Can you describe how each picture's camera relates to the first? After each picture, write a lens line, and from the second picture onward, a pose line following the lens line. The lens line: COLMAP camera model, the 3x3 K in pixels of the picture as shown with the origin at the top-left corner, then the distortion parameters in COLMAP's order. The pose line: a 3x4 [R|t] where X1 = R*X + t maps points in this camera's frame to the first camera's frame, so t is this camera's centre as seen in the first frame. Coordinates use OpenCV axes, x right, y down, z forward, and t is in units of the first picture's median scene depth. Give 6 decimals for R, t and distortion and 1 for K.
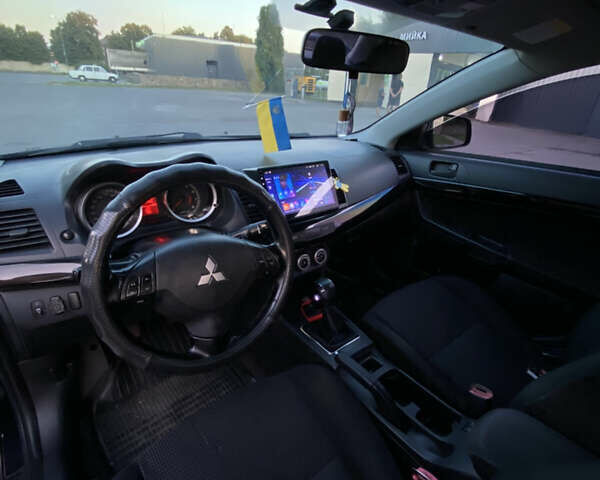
lens RADIAL K [[330.9, 0, 300.0], [0, 330.9, 240.0], [0, 0, 1]] dist [0.018735, -0.020200]
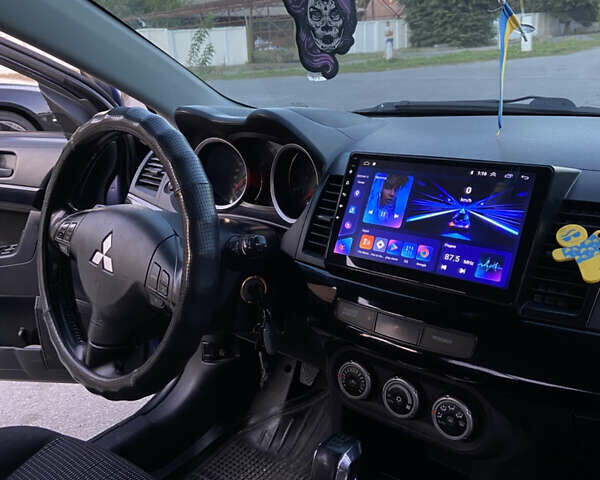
lens RADIAL K [[633.9, 0, 290.7], [0, 633.9, 241.4], [0, 0, 1]] dist [0.190586, -0.261673]
pose [[0.159620, 0.232800, -0.959336, 0.759817], [-0.368806, 0.915493, 0.160797, -0.200450], [0.915699, 0.328142, 0.231989, 0.703899]]
